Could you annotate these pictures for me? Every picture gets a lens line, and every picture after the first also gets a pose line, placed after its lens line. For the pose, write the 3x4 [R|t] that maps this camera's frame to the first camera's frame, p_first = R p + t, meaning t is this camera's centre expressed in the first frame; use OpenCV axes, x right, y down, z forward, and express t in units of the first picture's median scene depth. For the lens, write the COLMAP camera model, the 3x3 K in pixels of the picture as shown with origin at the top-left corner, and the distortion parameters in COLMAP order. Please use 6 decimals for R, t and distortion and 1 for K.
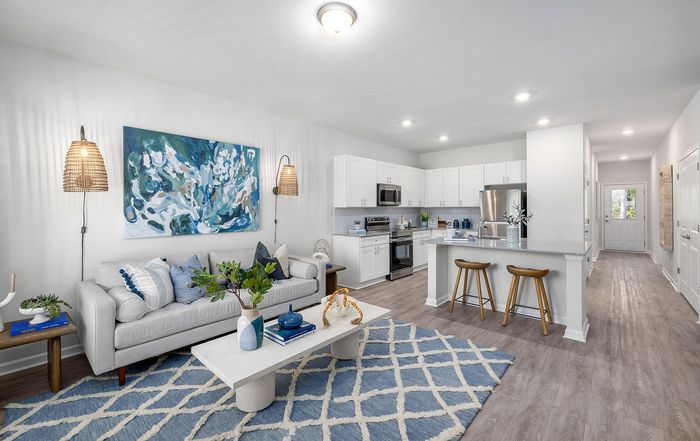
lens RADIAL K [[279.1, 0, 352.6], [0, 279.1, 207.5], [0, 0, 1]] dist [-0.003611, -0.000121]
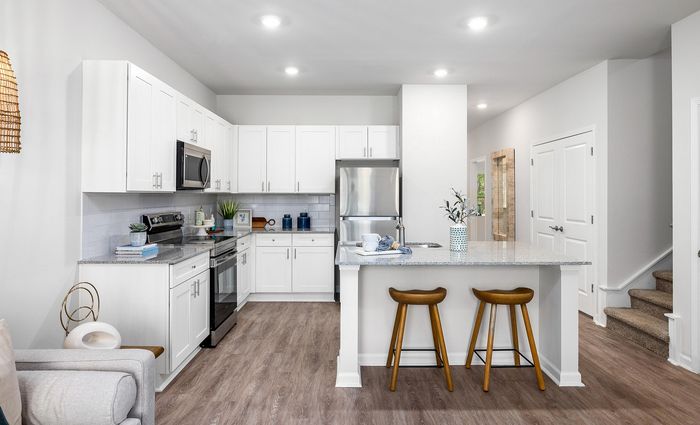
lens RADIAL K [[433.3, 0, 345.9], [0, 433.3, 188.8], [0, 0, 1]] dist [0.009404, 0.003437]
pose [[0.739932, 0.016012, 0.672491, -0.178728], [-0.009878, 0.999868, -0.012938, -0.000519], [-0.672609, 0.002931, 0.739992, 0.278782]]
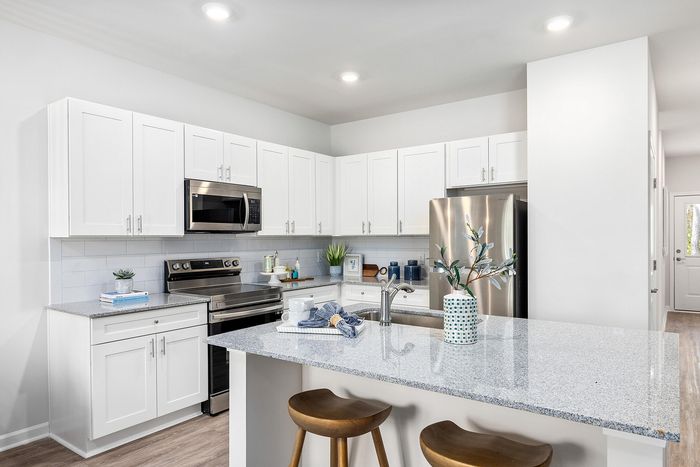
lens RADIAL K [[446.7, 0, 348.6], [0, 446.7, 239.8], [0, 0, 1]] dist [0.000827, 0.002444]
pose [[0.993149, -0.002458, 0.116833, 0.241450], [0.001260, 0.999946, 0.010327, -0.002380], [-0.116852, -0.010109, 0.993098, 0.303820]]
